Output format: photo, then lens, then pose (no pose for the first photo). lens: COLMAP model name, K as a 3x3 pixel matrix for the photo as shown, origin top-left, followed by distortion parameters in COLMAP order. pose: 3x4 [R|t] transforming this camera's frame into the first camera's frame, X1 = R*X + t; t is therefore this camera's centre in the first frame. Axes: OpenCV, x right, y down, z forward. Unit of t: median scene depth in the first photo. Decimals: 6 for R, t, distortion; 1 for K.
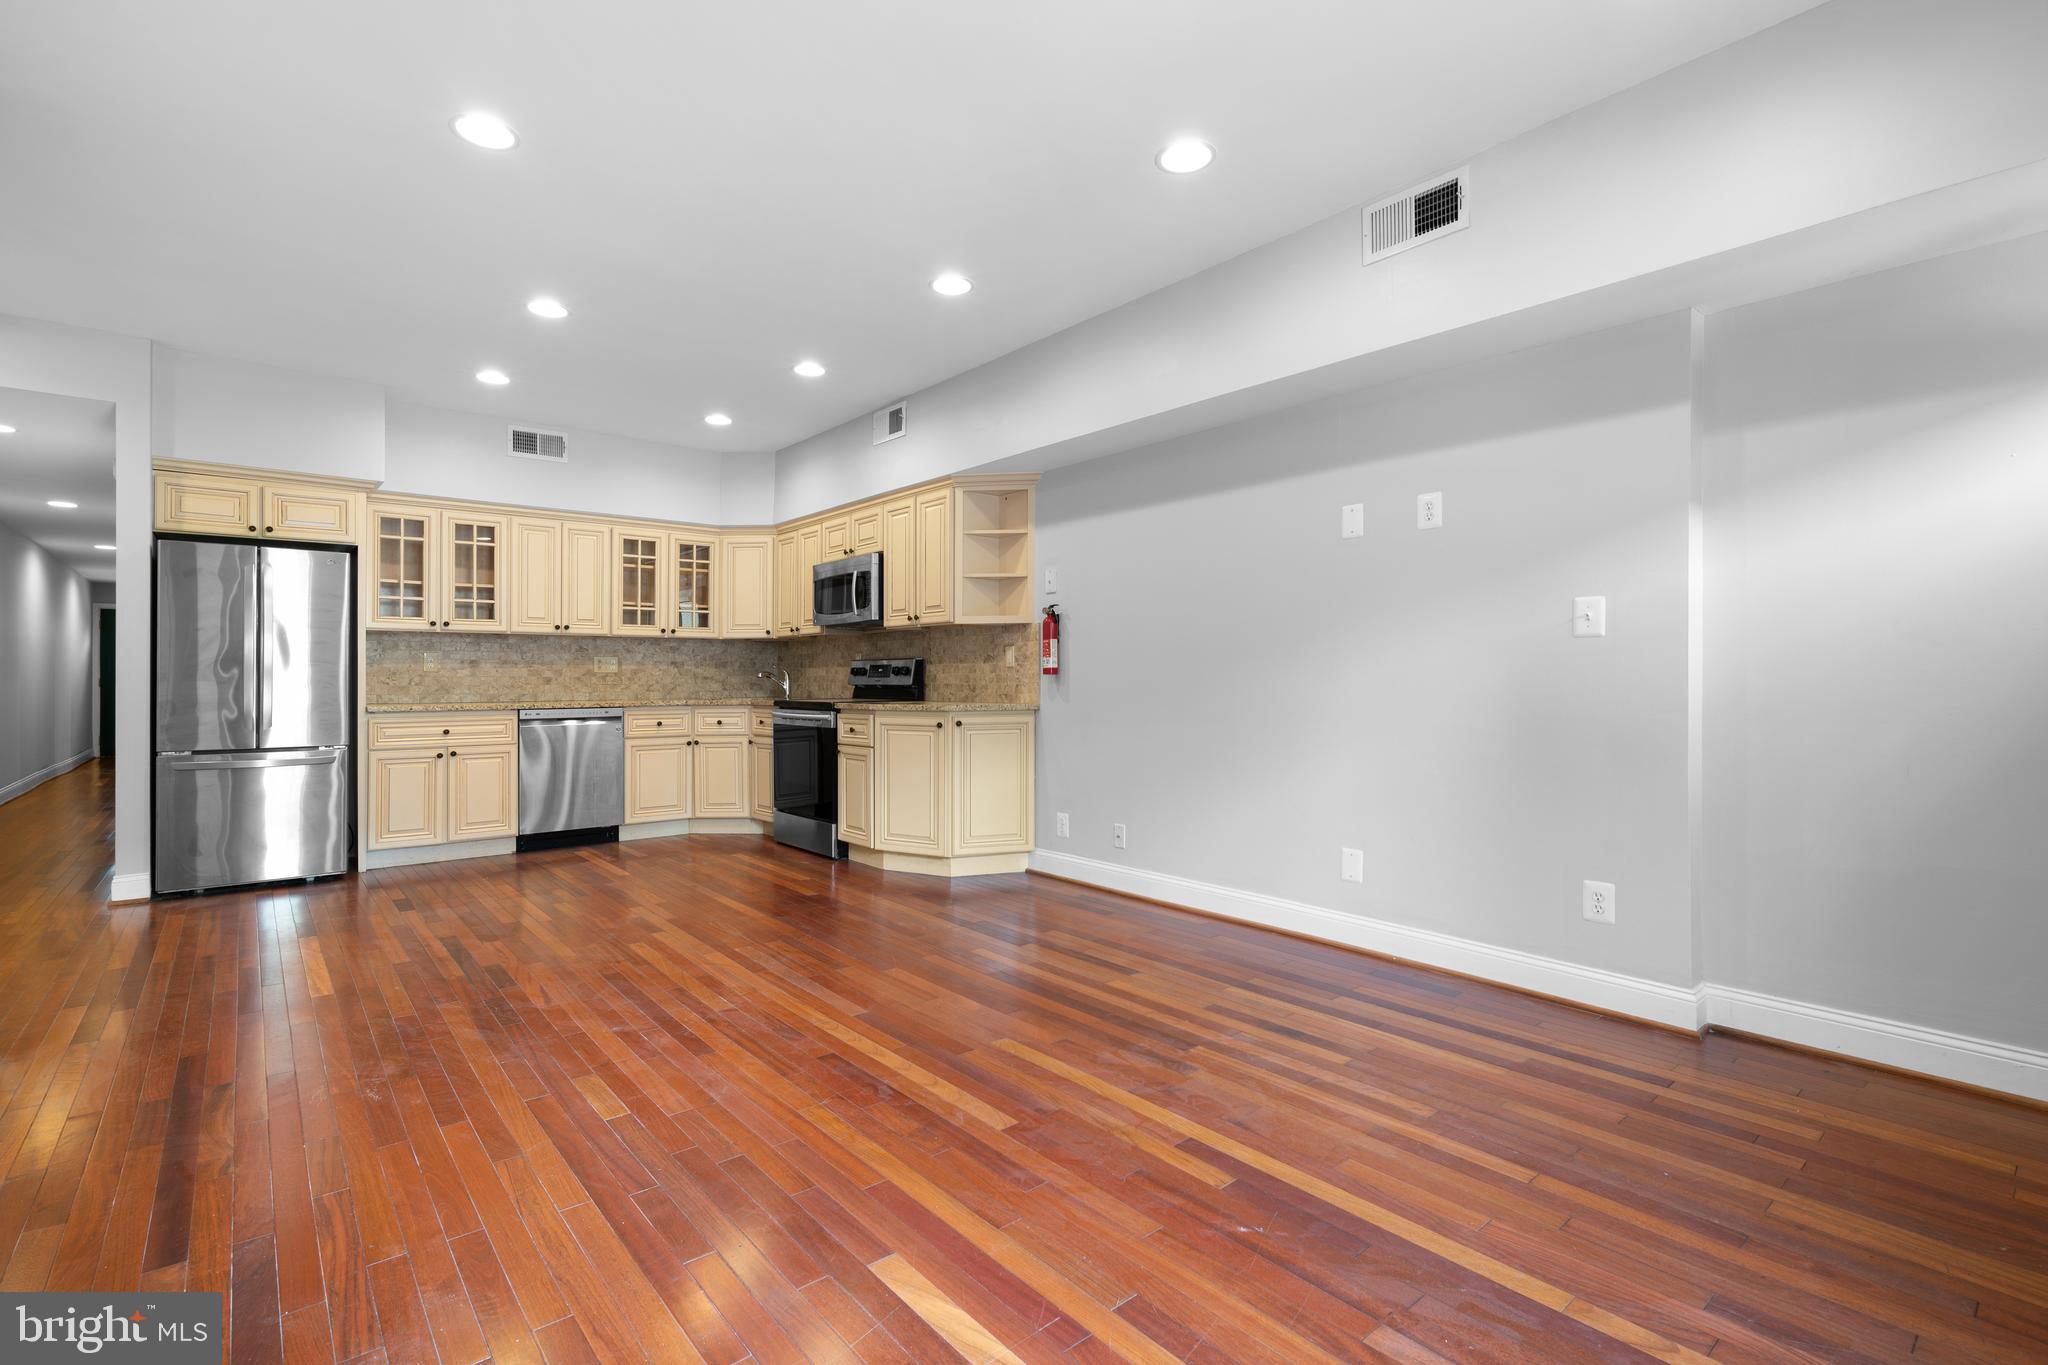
lens RADIAL K [[934.2, 0, 1014.7], [0, 934.2, 670.8], [0, 0, 1]] dist [-0.011707, 0.011108]
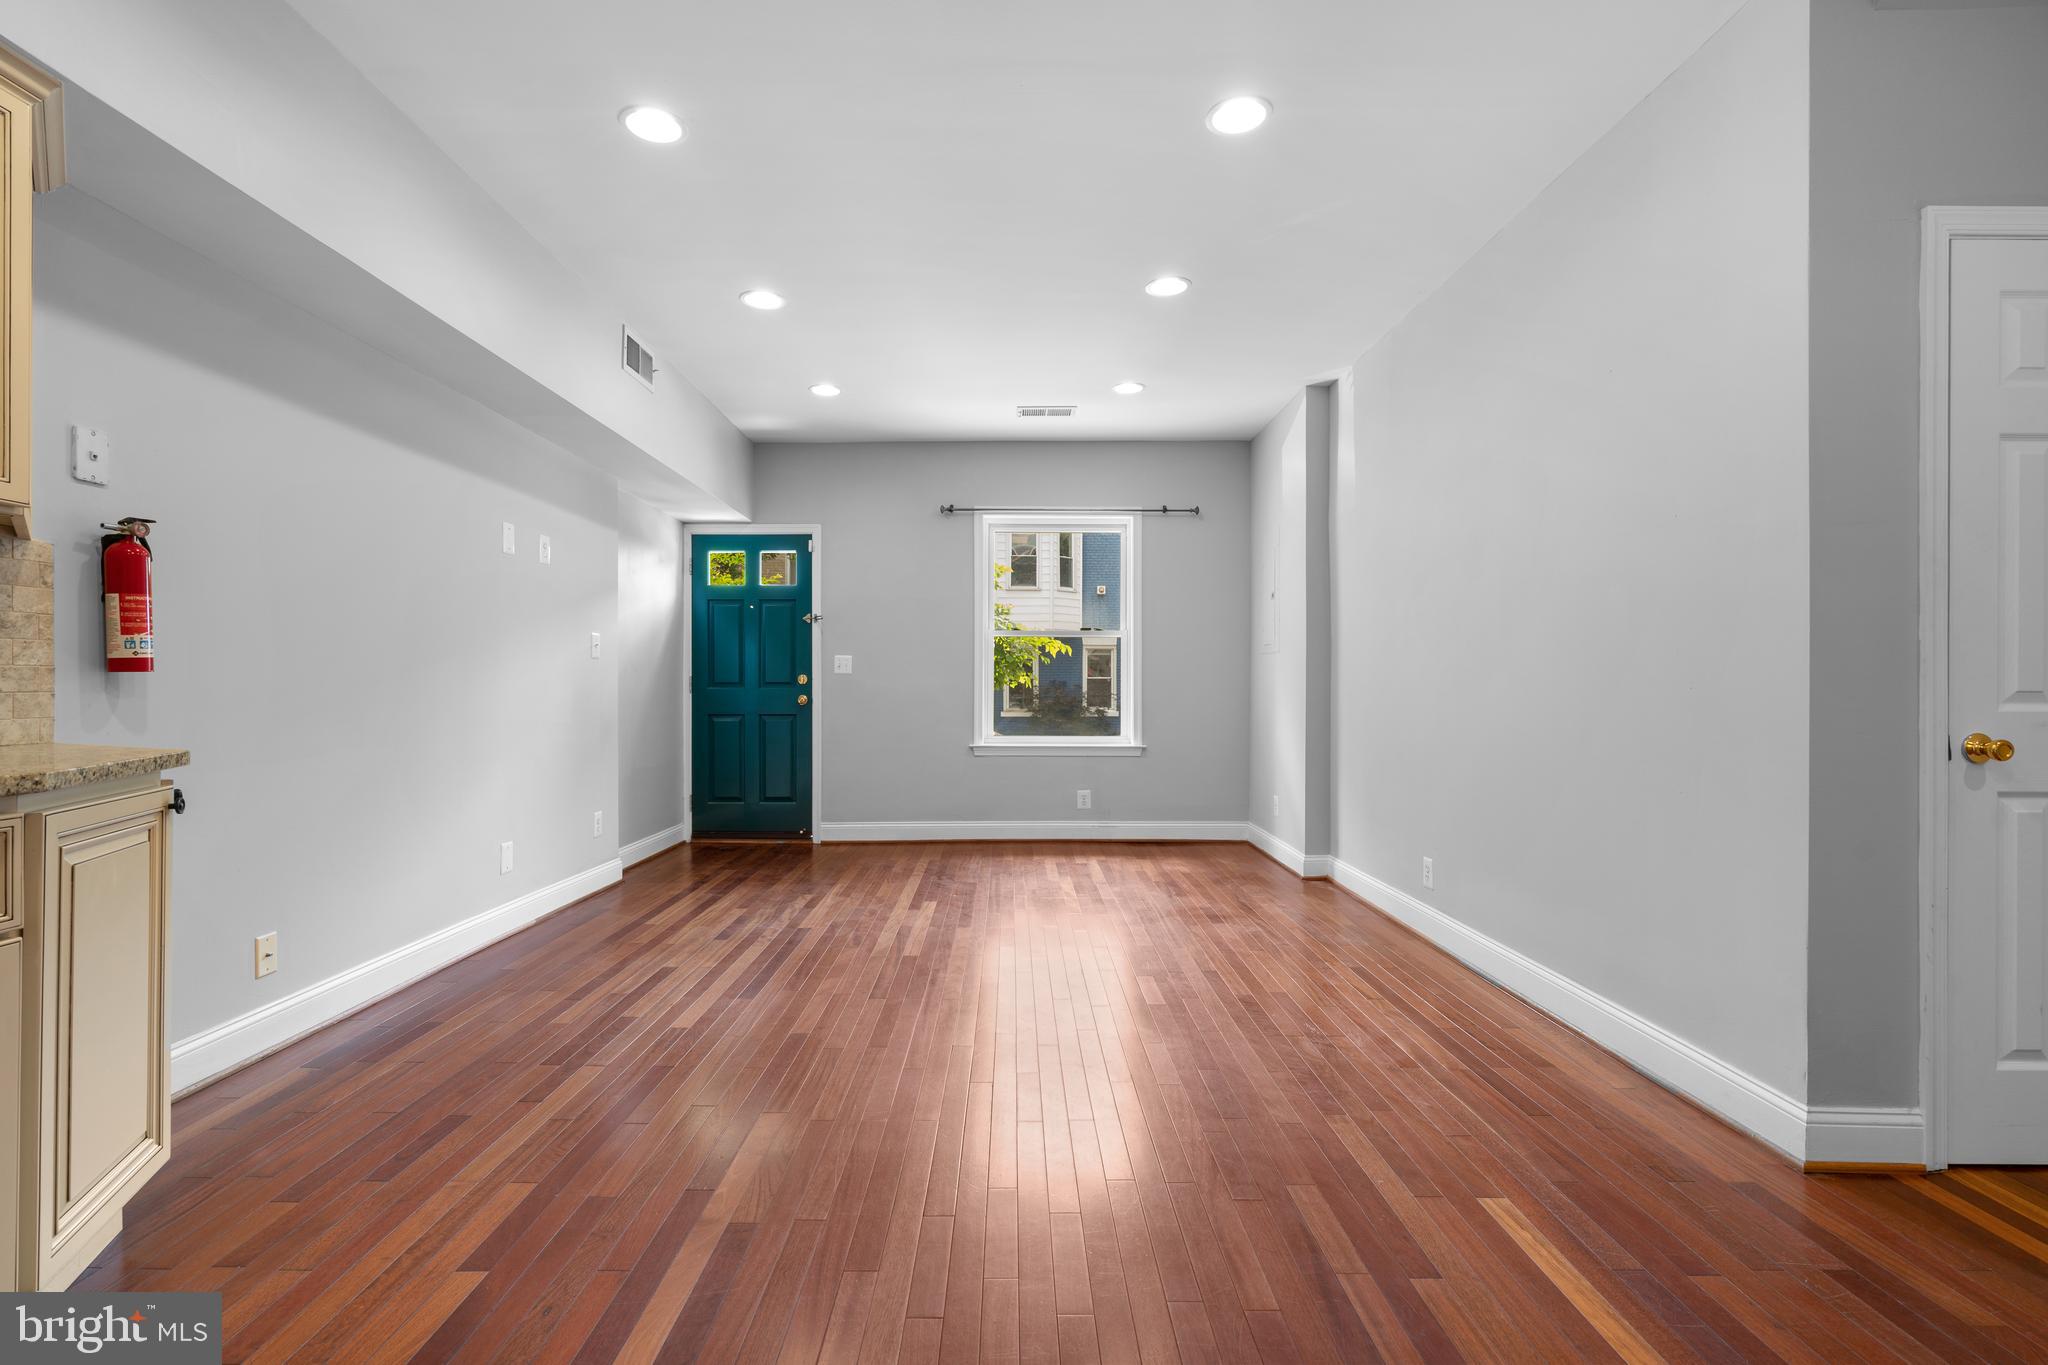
lens RADIAL K [[928.1, 0, 1009.1], [0, 928.1, 683.2], [0, 0, 1]] dist [0.000254, 0.000201]
pose [[-0.766547, 0.002344, 0.642184, -0.497878], [-0.006928, 0.999905, -0.011919, 0.010086], [-0.642150, -0.013585, -0.766458, 0.934501]]
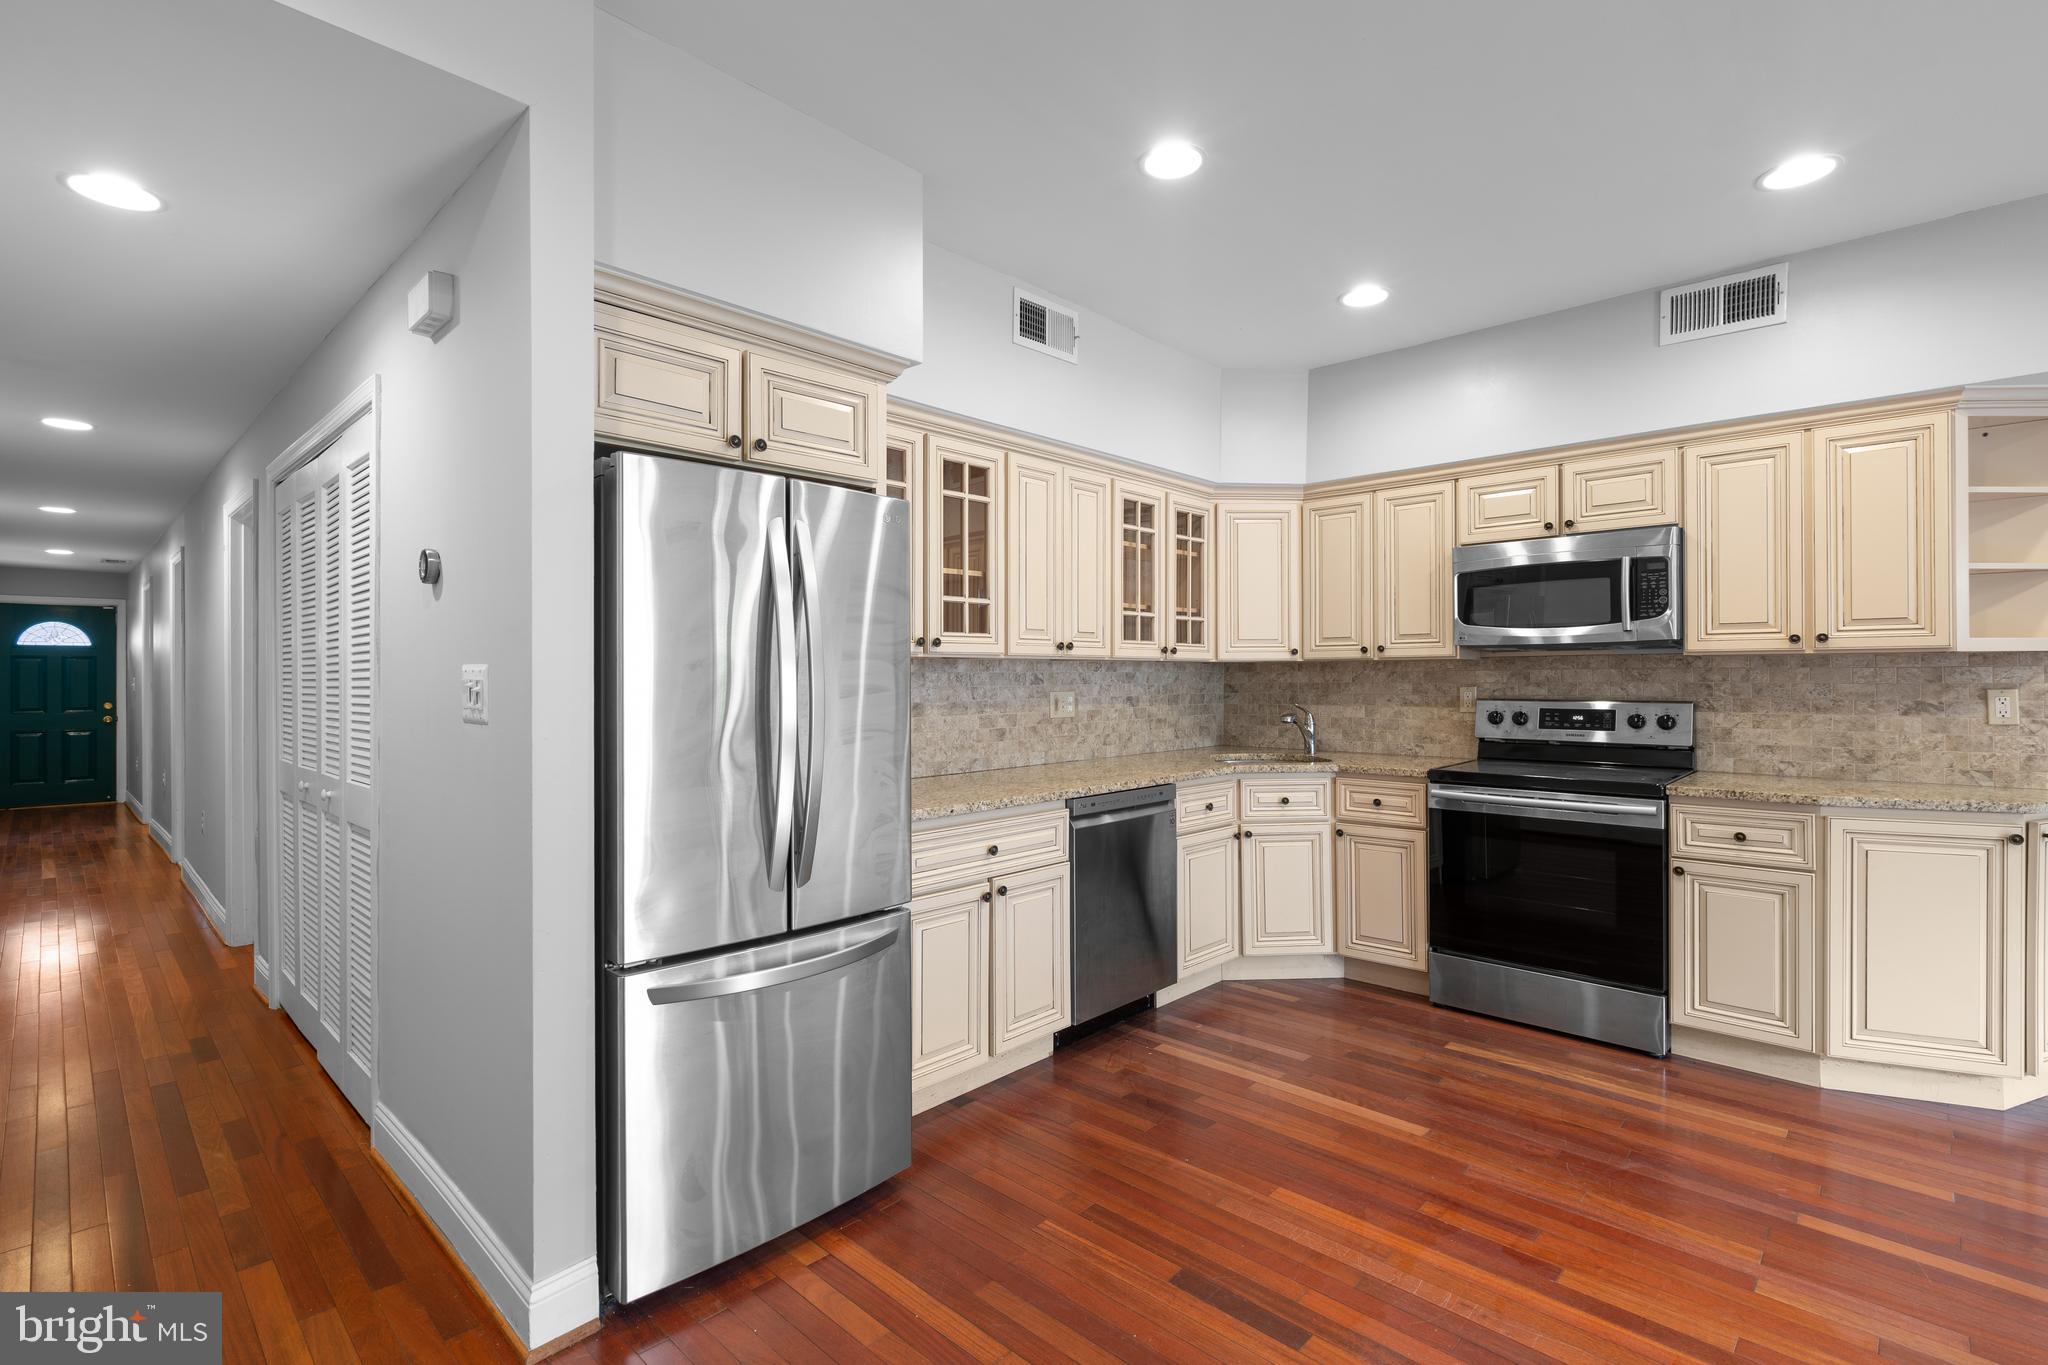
lens RADIAL K [[943.0, 0, 1009.7], [0, 943.0, 672.7], [0, 0, 1]] dist [0.000010, 0.000035]
pose [[0.994253, 0.000656, 0.107051, -0.630757], [-0.001266, 0.999983, 0.005633, -0.036207], [-0.107046, -0.005736, 0.994238, 0.449811]]
